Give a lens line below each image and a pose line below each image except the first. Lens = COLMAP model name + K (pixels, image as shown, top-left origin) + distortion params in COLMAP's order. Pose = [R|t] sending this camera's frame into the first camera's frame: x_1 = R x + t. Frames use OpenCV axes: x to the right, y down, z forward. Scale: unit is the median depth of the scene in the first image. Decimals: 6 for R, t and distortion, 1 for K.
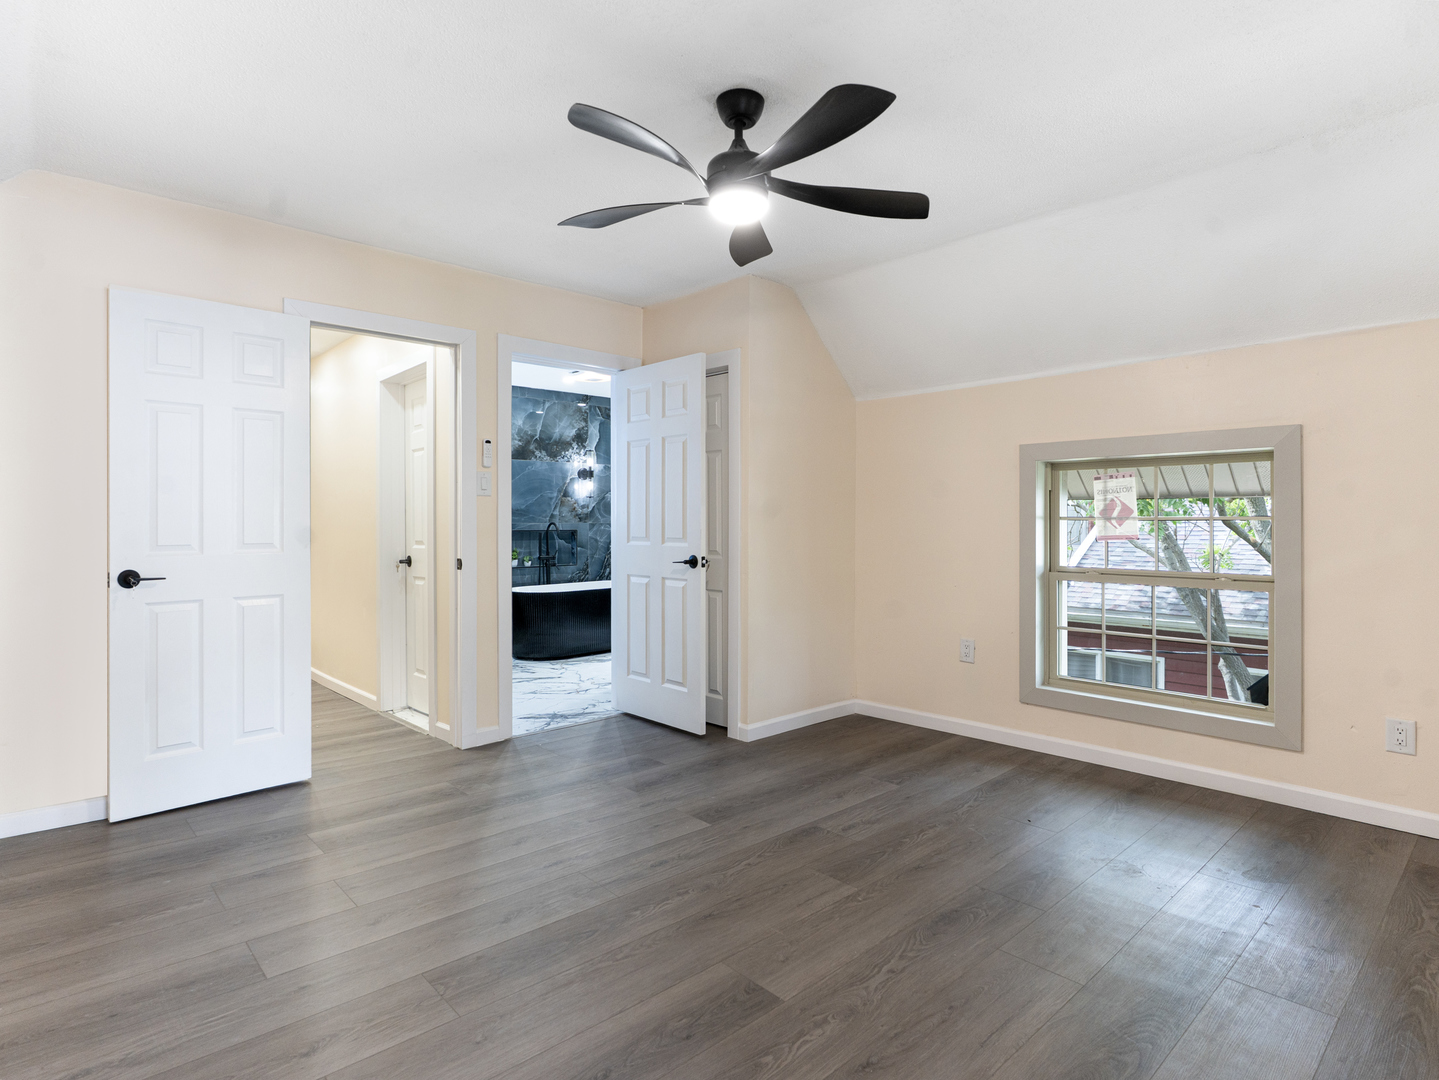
lens RADIAL K [[781.4, 0, 717.9], [0, 781.4, 531.7], [0, 0, 1]] dist [0.000620, -0.000476]
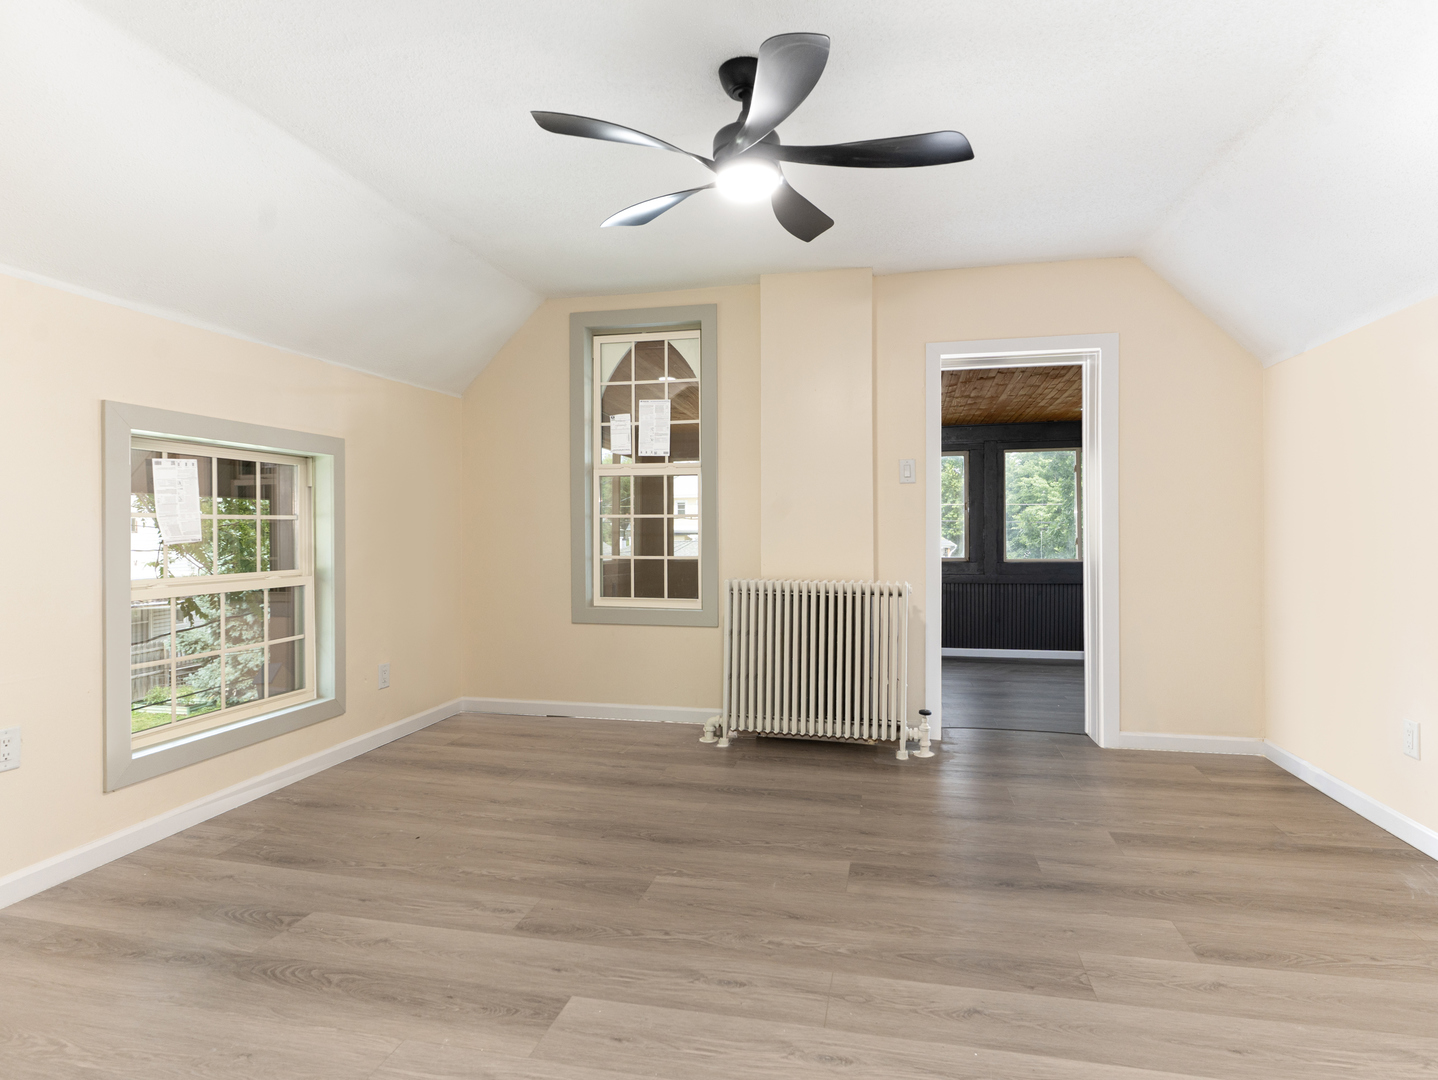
lens RADIAL K [[780.8, 0, 718.2], [0, 780.8, 537.4], [0, 0, 1]] dist [0.000620, -0.000476]
pose [[-0.560793, -0.007483, 0.827922, -0.624206], [0.013345, 0.999748, 0.018074, -0.002958], [-0.827848, 0.021184, -0.560552, 1.319674]]
